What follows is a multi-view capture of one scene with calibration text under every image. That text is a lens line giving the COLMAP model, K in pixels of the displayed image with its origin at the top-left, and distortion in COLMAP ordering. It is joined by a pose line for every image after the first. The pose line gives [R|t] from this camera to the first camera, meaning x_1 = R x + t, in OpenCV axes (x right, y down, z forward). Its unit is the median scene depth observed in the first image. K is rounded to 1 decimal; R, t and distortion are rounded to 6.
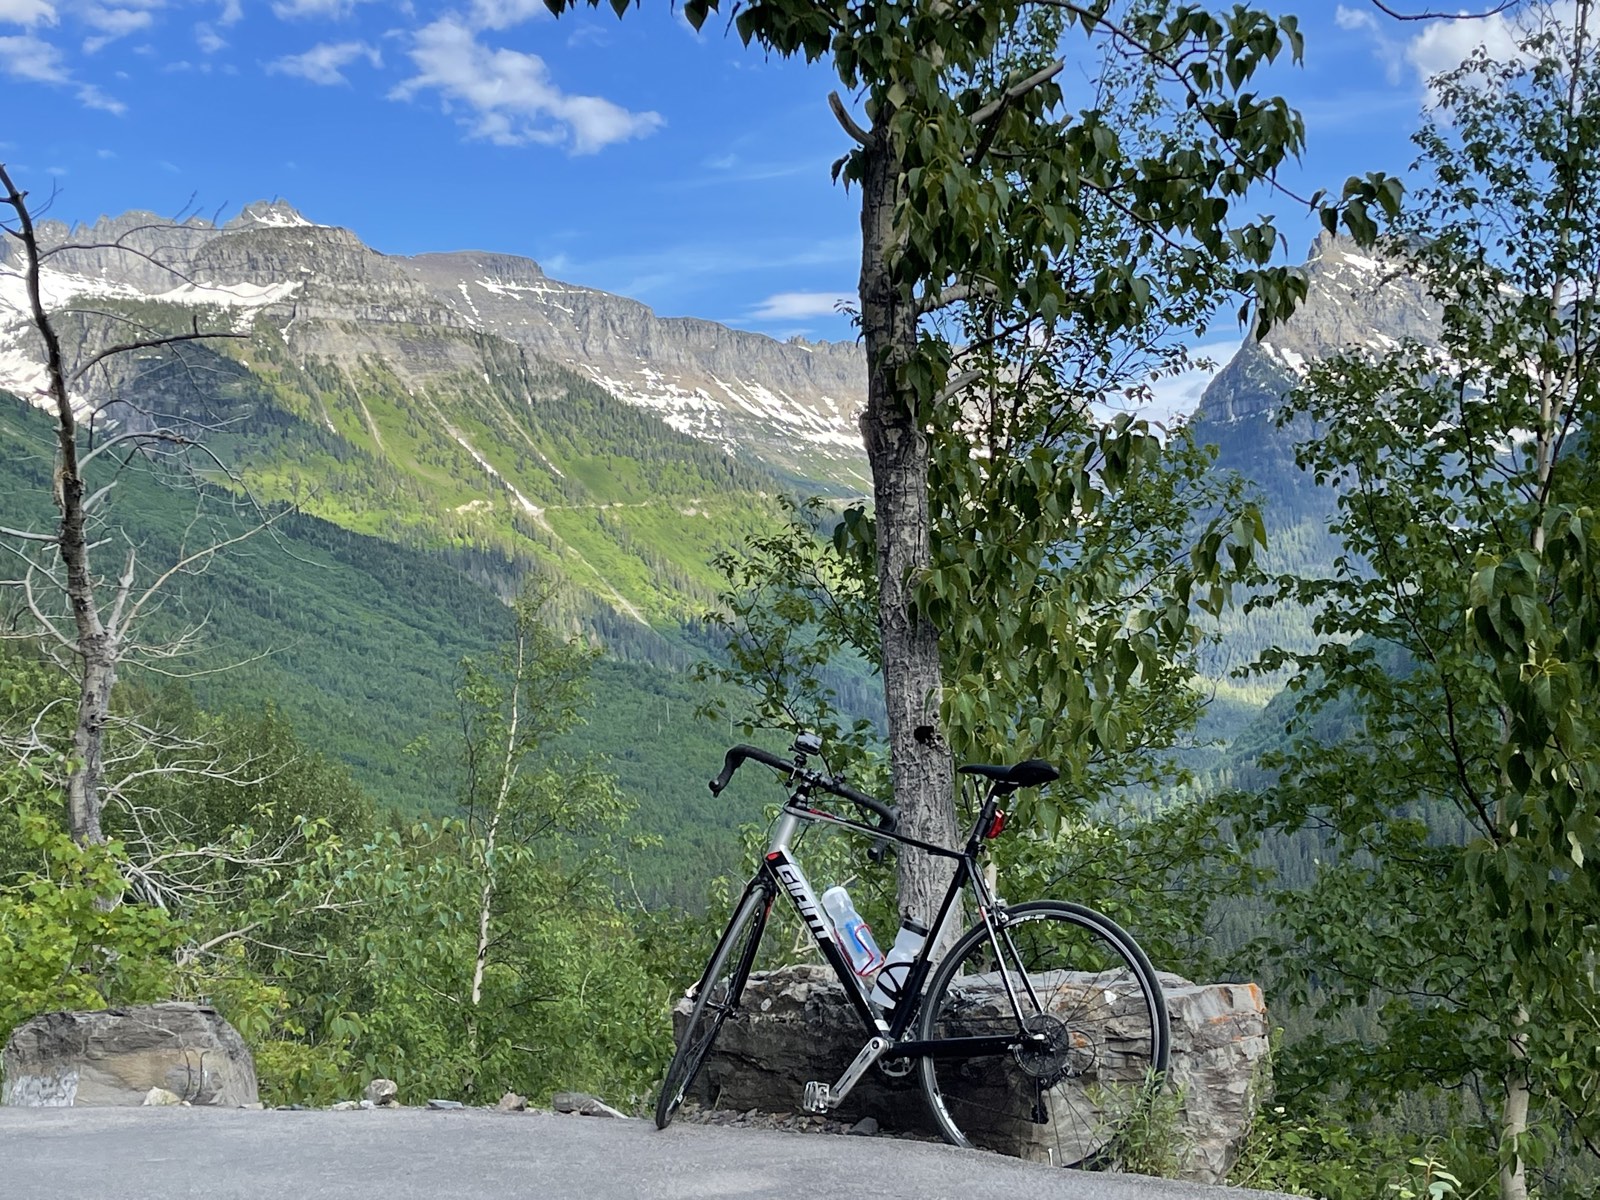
lens RADIAL K [[2329.2, 0, 790.6], [0, 2329.2, 602.3], [0, 0, 1]] dist [0.044269, 0.000000]
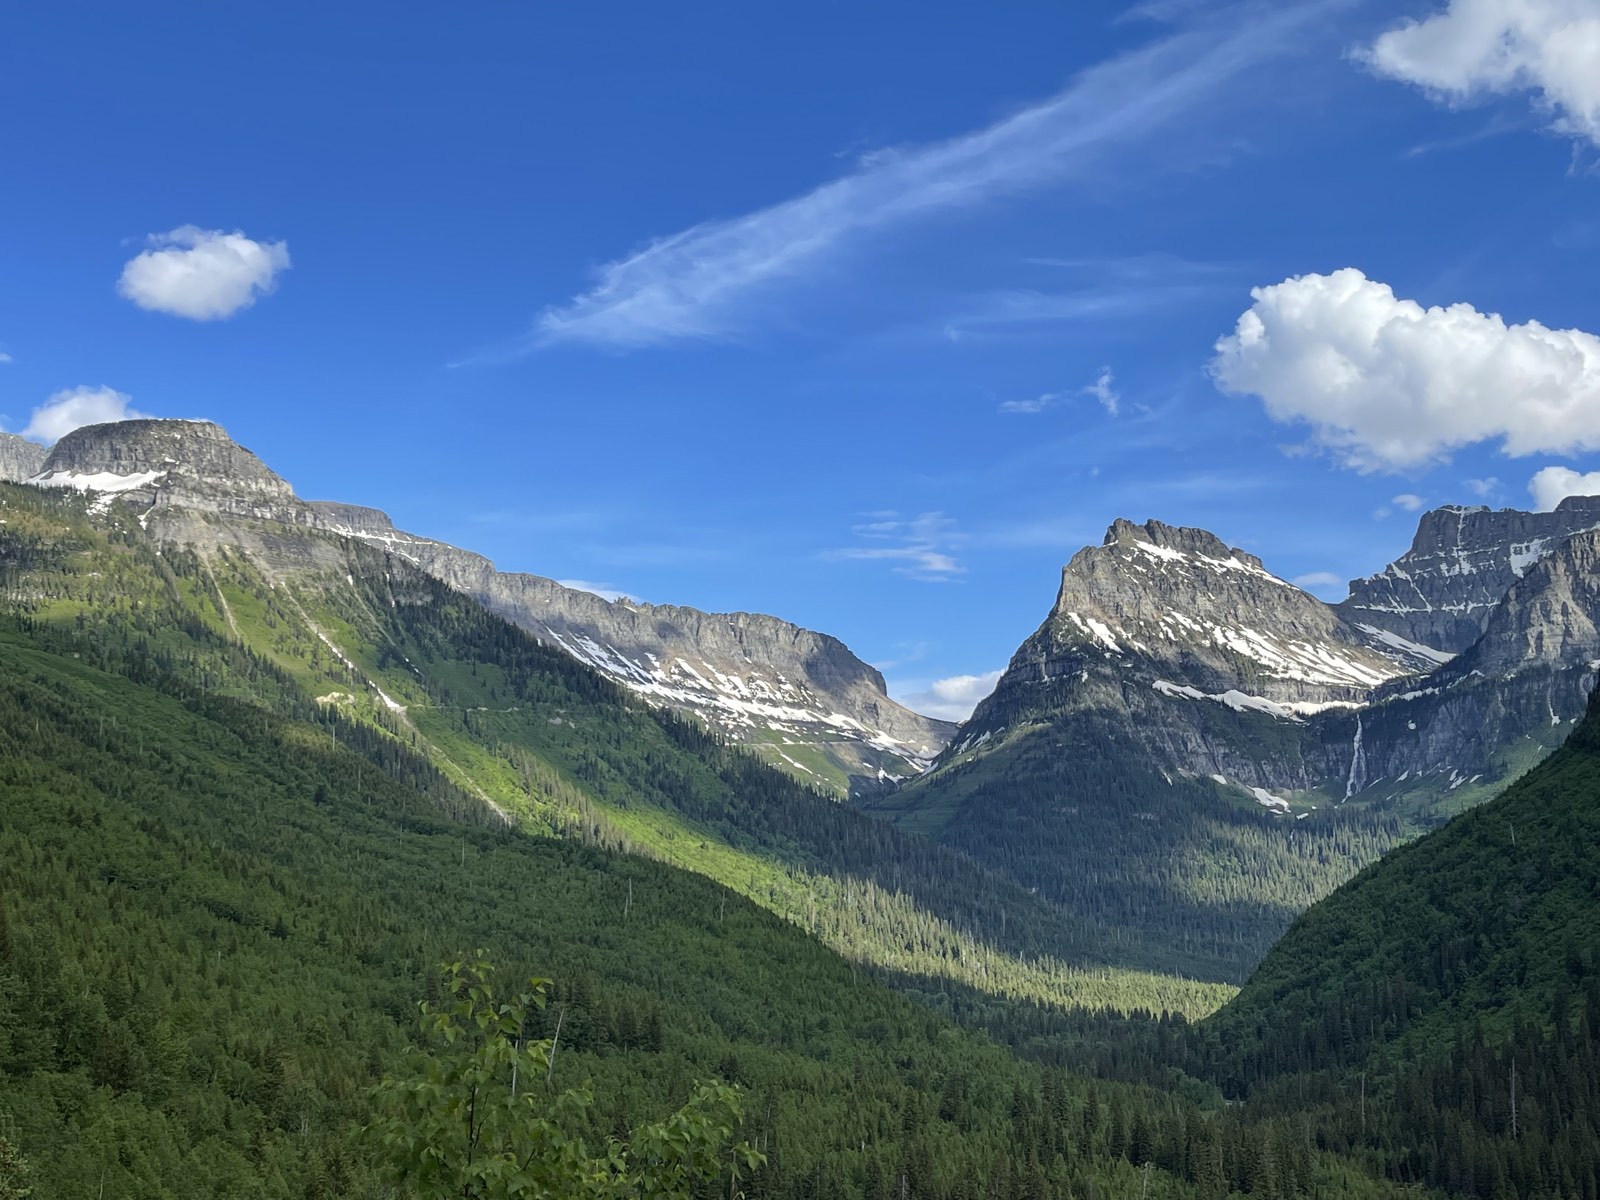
lens RADIAL K [[1901.5, 0, 798.5], [0, 1901.5, 610.9], [0, 0, 1]] dist [0.017296, 0.000000]
pose [[0.990844, 0.058979, 0.121447, -0.039578], [-0.041936, 0.989490, -0.138390, 0.020305], [-0.128332, 0.132029, 0.982903, 0.187319]]
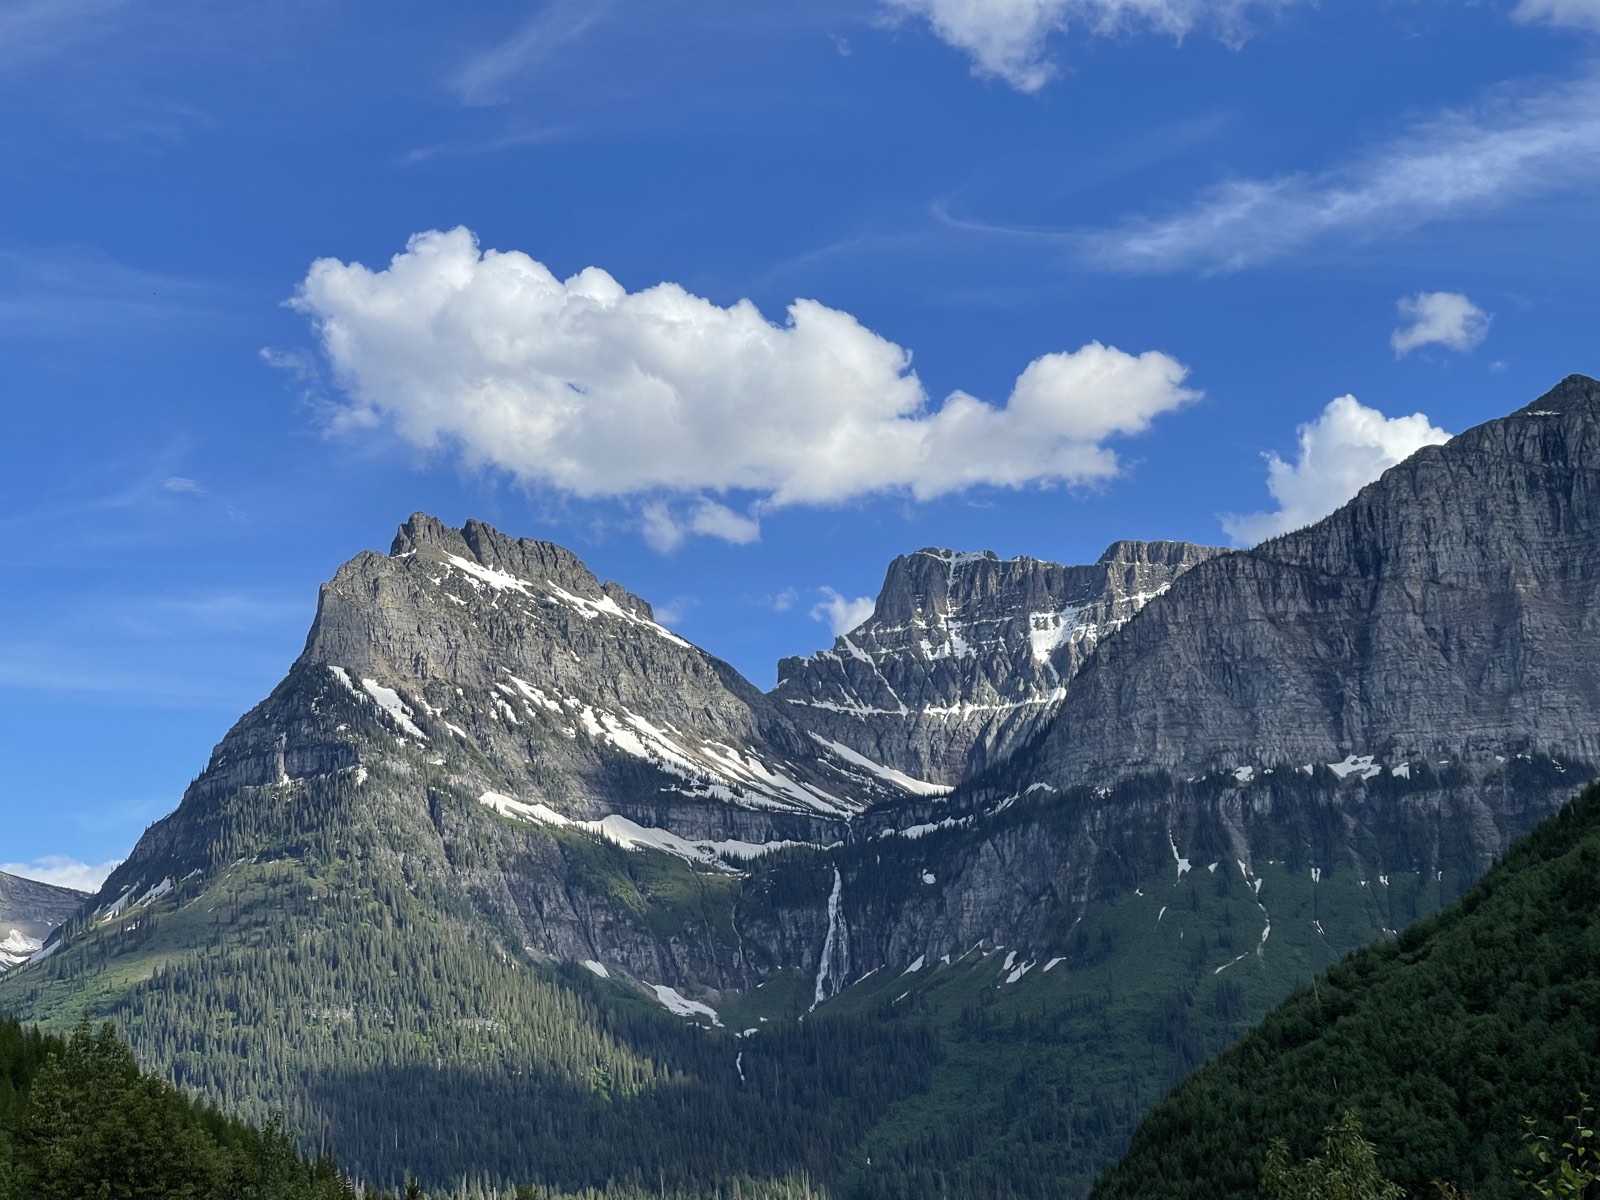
lens RADIAL K [[2947.3, 0, 790.7], [0, 2947.3, 592.9], [0, 0, 1]] dist [0.250476, 0.000000]
pose [[0.890965, 0.128030, 0.435650, -0.032627], [-0.033653, 0.975406, -0.217830, 0.040352], [-0.452824, 0.179418, 0.873361, 0.363932]]
